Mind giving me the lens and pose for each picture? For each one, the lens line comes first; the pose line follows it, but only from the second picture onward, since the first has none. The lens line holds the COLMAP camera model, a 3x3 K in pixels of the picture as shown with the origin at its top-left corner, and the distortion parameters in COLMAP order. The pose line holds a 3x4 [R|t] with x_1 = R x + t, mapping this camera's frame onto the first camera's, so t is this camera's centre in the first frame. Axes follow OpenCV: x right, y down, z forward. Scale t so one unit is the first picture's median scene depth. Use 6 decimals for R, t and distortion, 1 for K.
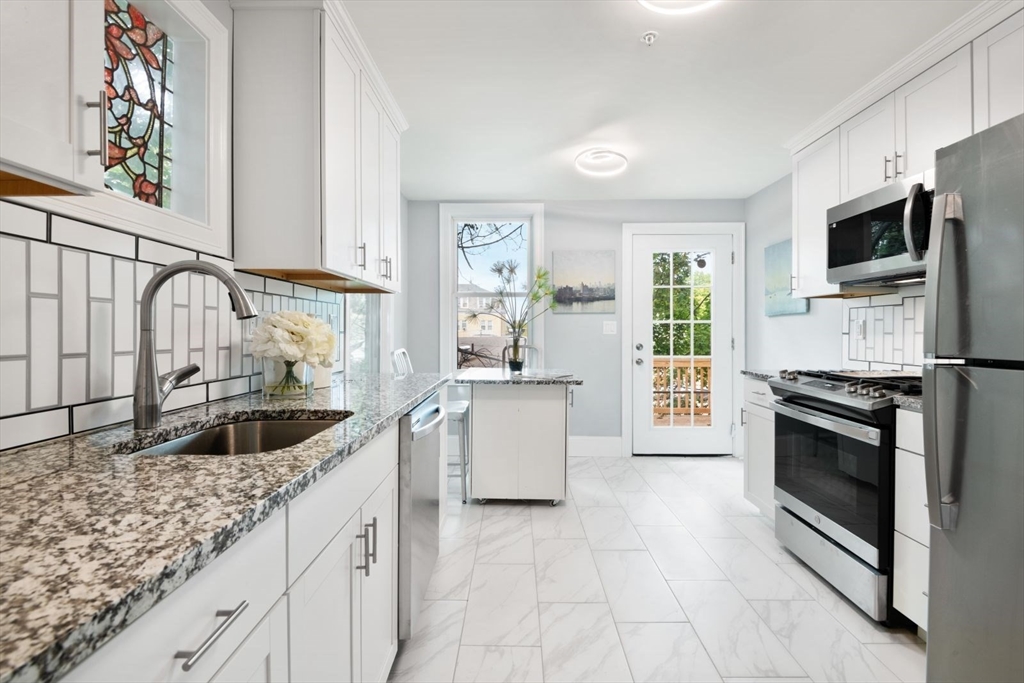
lens RADIAL K [[468.0, 0, 508.1], [0, 468.0, 339.8], [0, 0, 1]] dist [-0.000819, -0.004718]
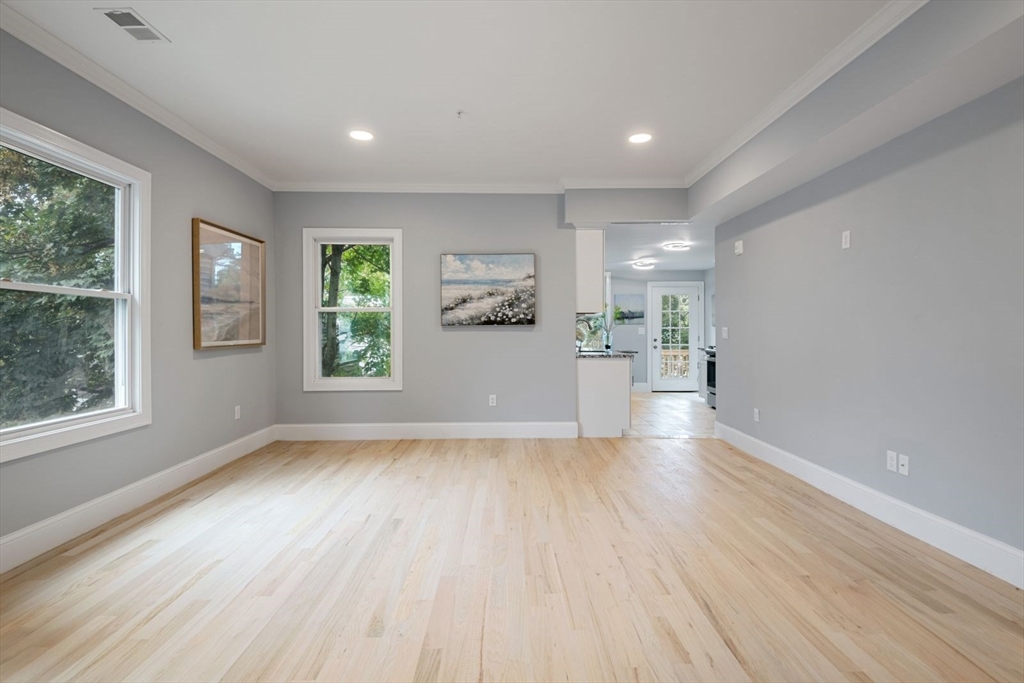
lens RADIAL K [[468.0, 0, 516.2], [0, 468.0, 336.9], [0, 0, 1]] dist [-0.000819, -0.004718]
pose [[0.999481, -0.000725, 0.032196, -0.412864], [0.000898, 0.999985, -0.005375, 0.011714], [-0.032191, 0.005402, 0.999467, -1.082924]]
